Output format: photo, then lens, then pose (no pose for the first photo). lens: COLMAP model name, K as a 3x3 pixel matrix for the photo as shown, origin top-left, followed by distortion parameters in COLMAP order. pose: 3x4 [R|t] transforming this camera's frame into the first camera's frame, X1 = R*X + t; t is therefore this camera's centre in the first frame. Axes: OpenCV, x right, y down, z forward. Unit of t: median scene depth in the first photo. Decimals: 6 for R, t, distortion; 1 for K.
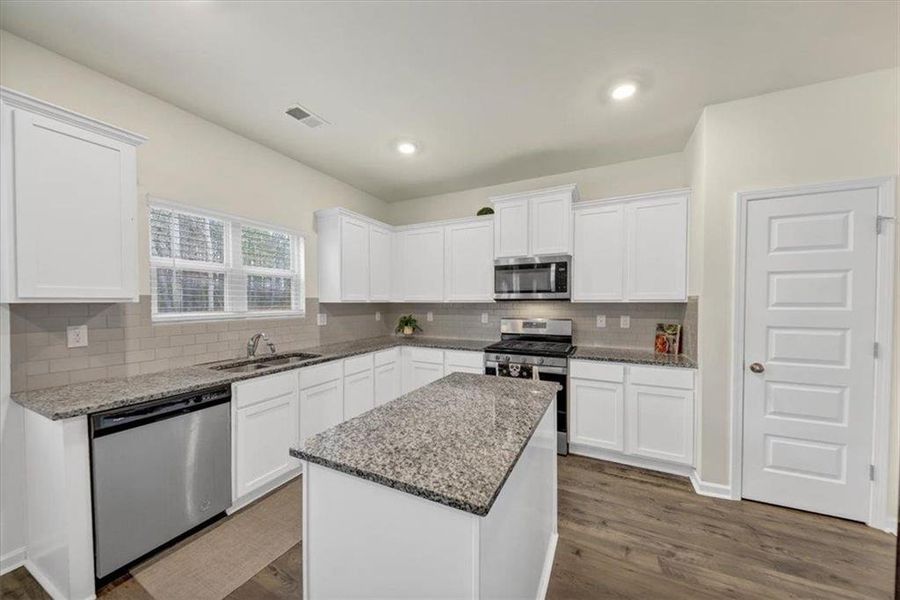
lens RADIAL K [[320.2, 0, 447.4], [0, 320.2, 307.8], [0, 0, 1]] dist [0.021333, -0.010383]
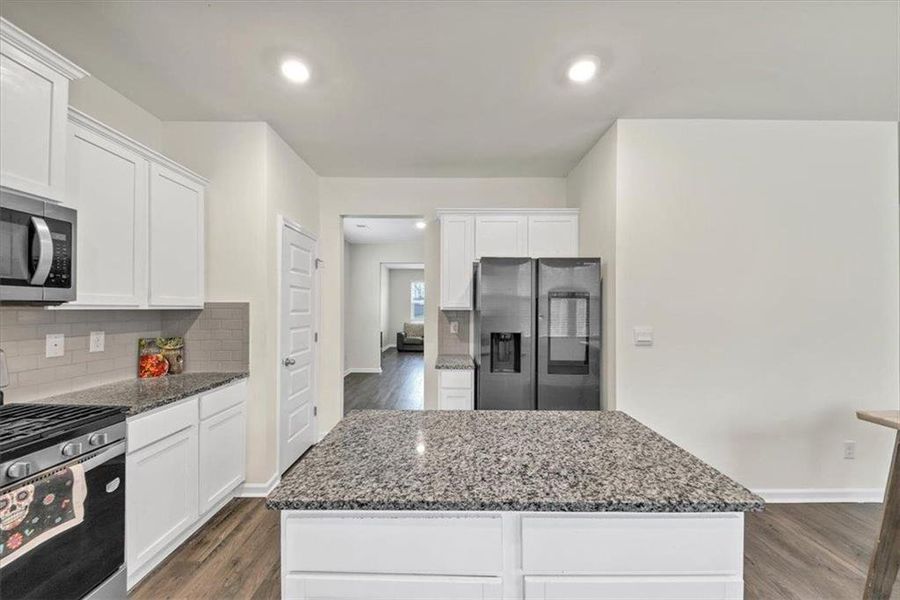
lens RADIAL K [[320.2, 0, 447.4], [0, 320.2, 307.8], [0, 0, 1]] dist [0.021333, -0.010383]
pose [[-0.455020, -0.000049, 0.890481, -0.298033], [0.015937, 0.999839, 0.008199, -0.015212], [-0.890338, 0.017922, -0.454946, 0.726023]]
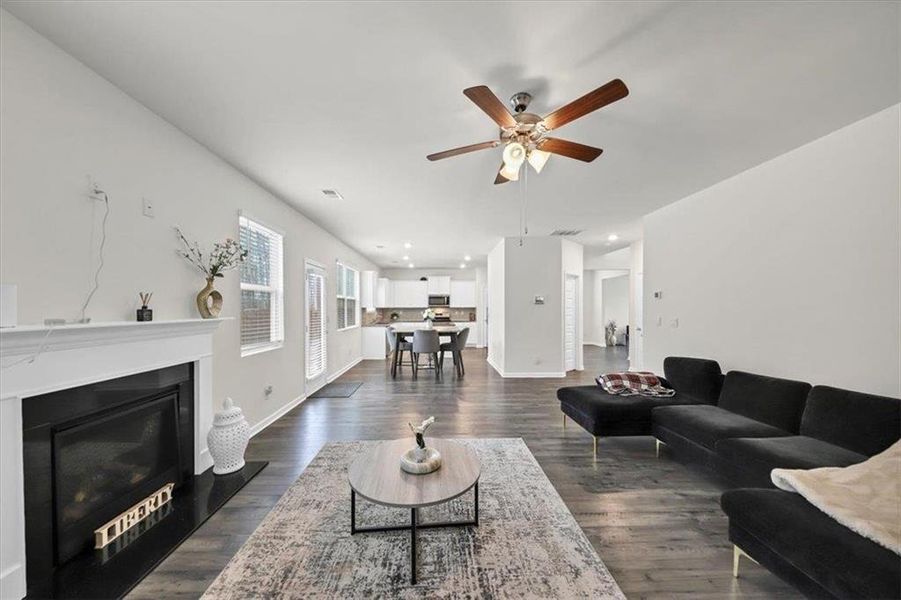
lens RADIAL K [[320.6, 0, 447.9], [0, 320.6, 307.8], [0, 0, 1]] dist [0.021333, -0.010383]
pose [[0.883044, -0.000450, 0.469290, -1.387605], [0.008953, 0.999834, -0.015888, 0.045149], [-0.469204, 0.018231, 0.882901, -2.281995]]
